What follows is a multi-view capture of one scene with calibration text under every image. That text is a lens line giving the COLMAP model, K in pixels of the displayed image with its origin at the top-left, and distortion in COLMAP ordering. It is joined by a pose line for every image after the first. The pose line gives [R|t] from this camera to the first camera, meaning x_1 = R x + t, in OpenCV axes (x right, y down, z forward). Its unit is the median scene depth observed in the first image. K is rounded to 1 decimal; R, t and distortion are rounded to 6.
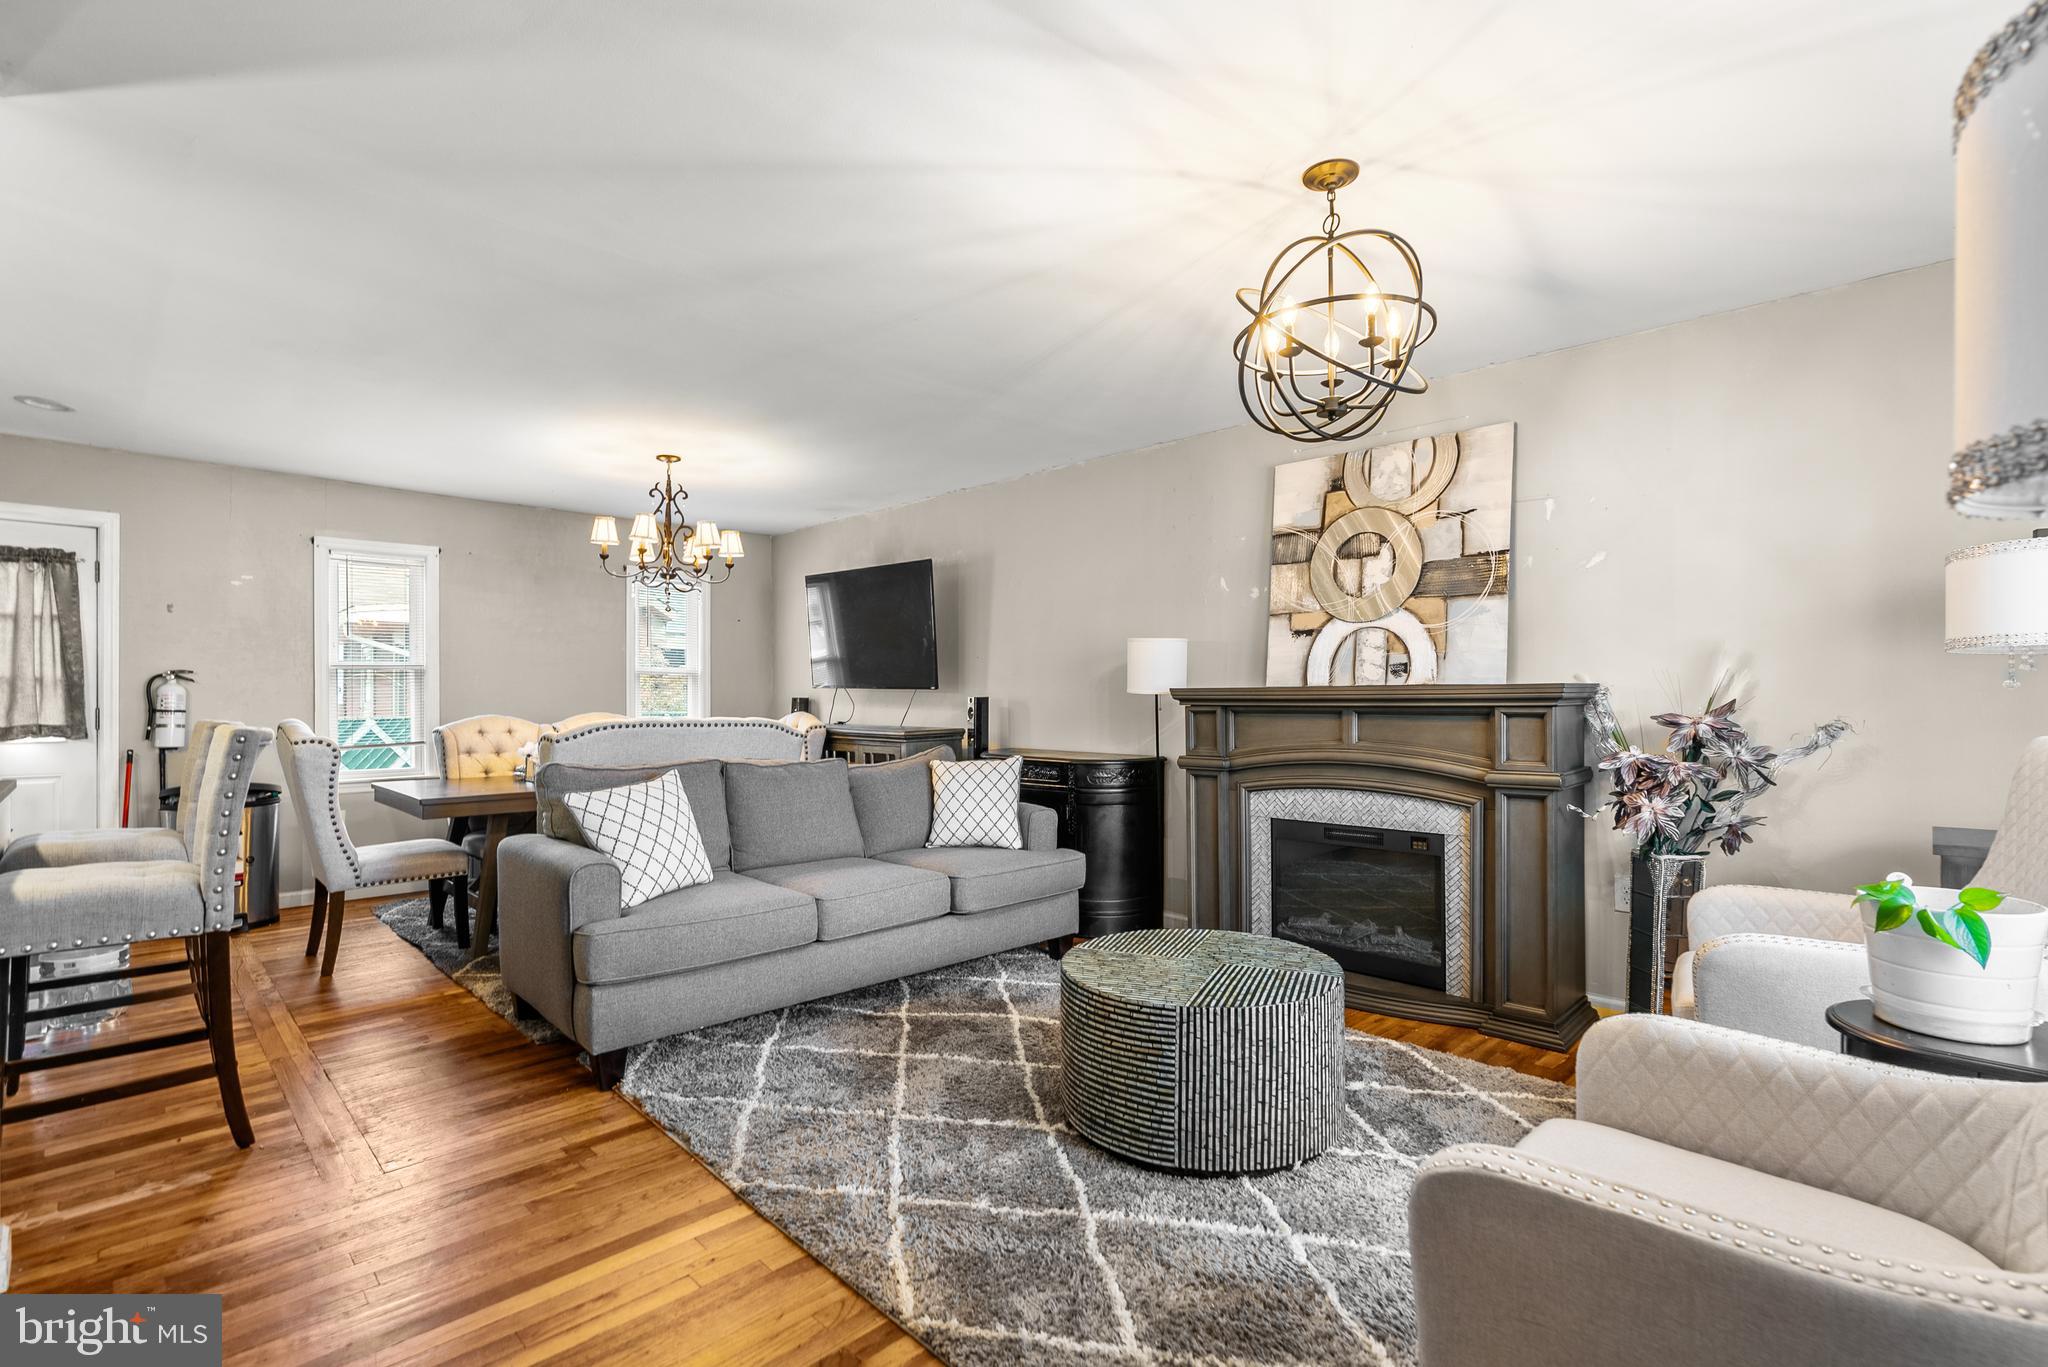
lens RADIAL K [[937.7, 0, 1035.7], [0, 937.7, 700.1], [0, 0, 1]] dist [-0.004172, 0.001577]
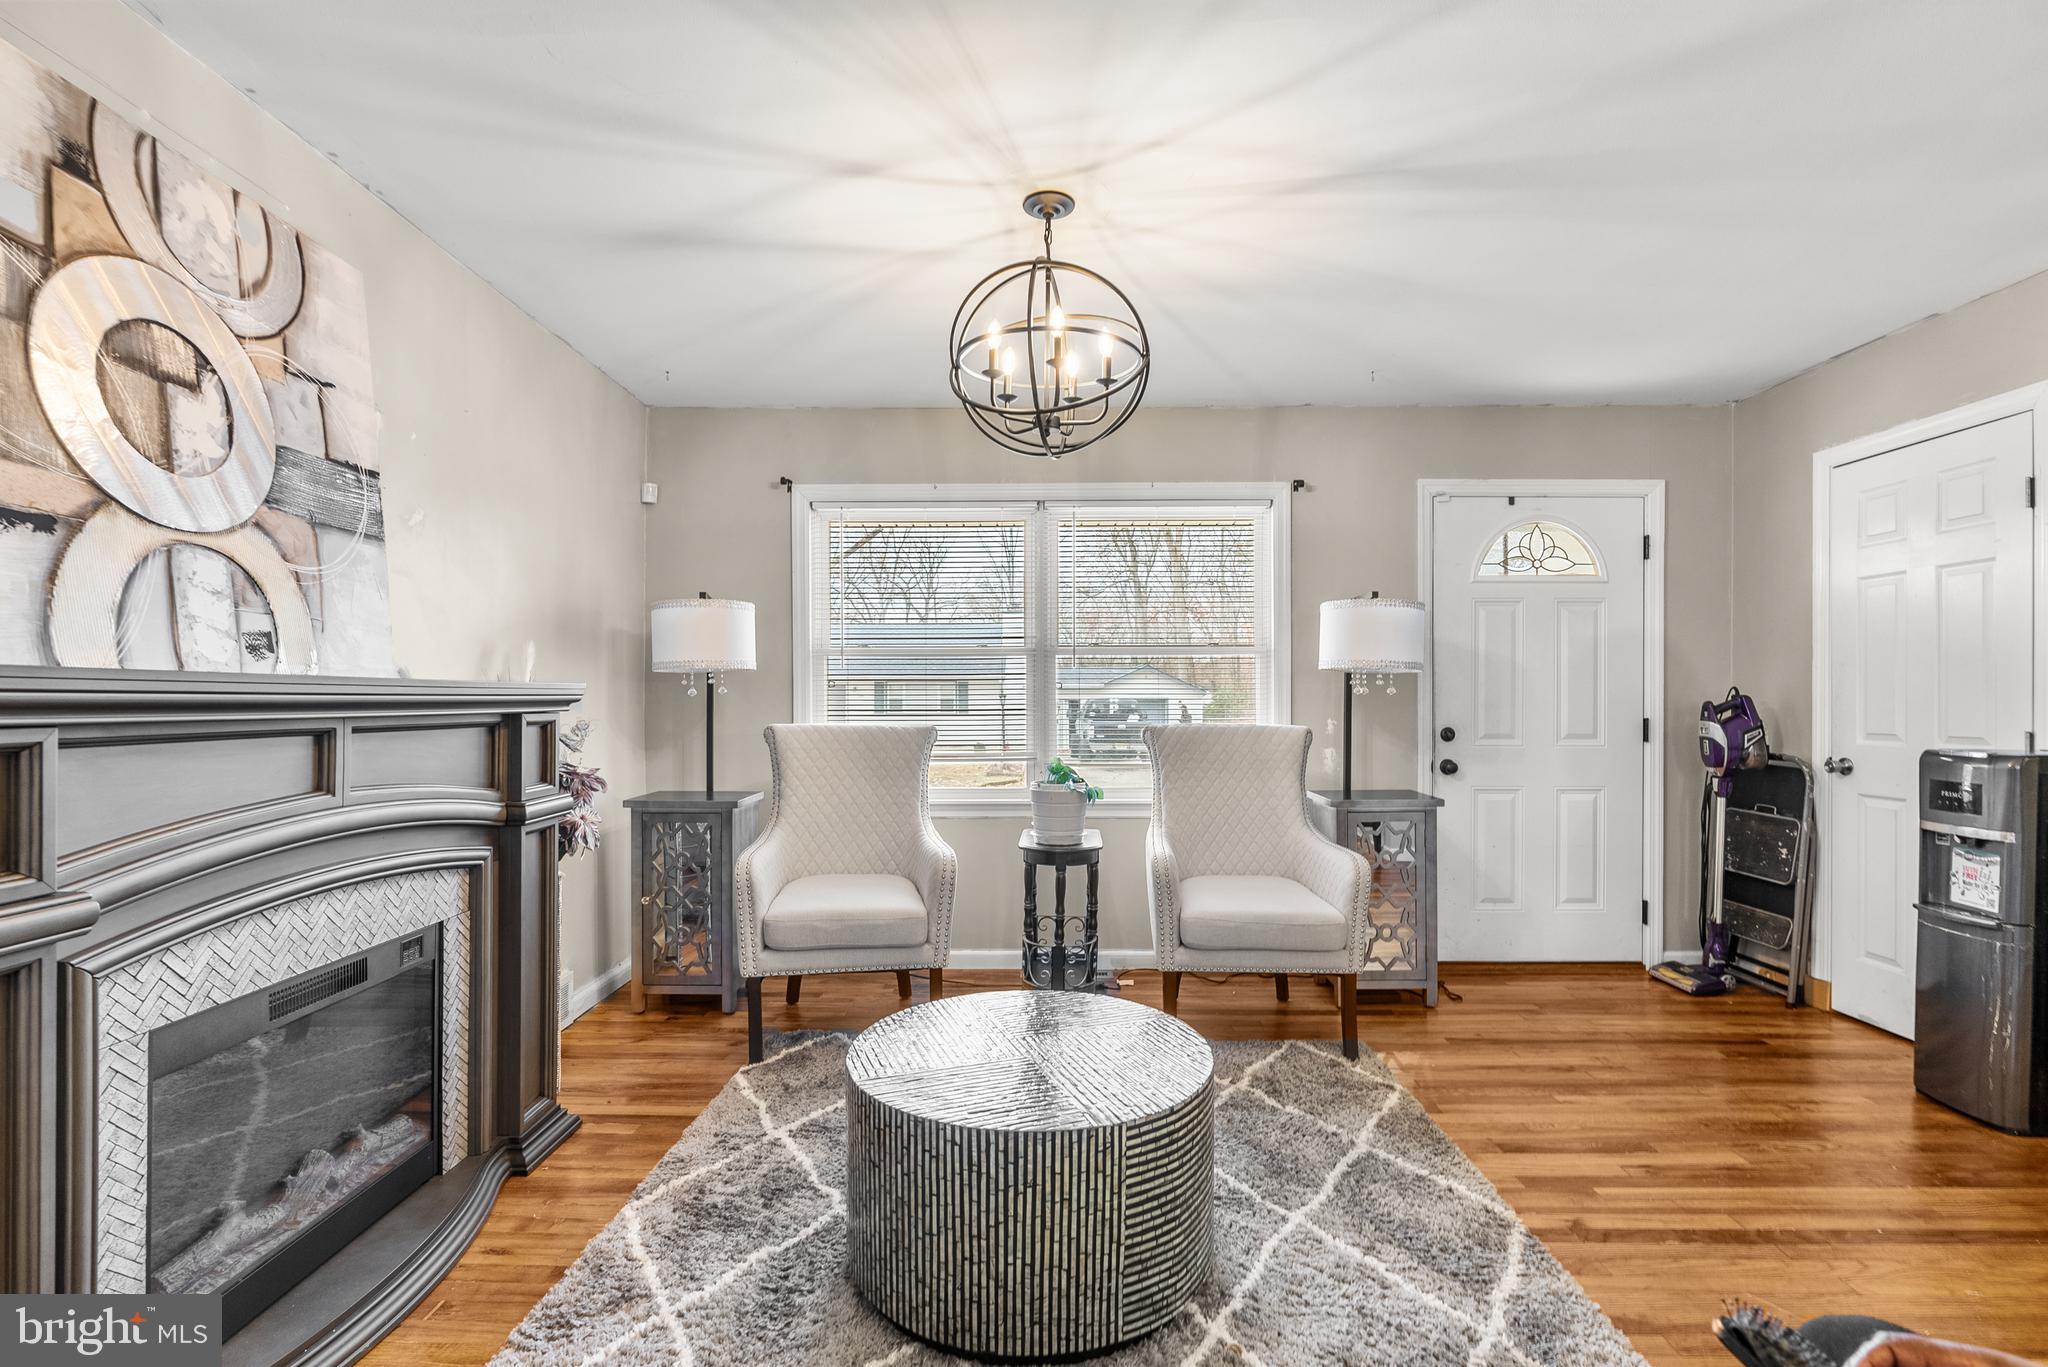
lens RADIAL K [[937.7, 0, 1035.7], [0, 937.7, 700.1], [0, 0, 1]] dist [-0.004172, 0.001577]
pose [[-0.699740, 0.003060, 0.714391, -0.257518], [0.002888, 0.999995, -0.001454, -0.000995], [-0.714392, 0.001046, -0.699745, 1.049838]]
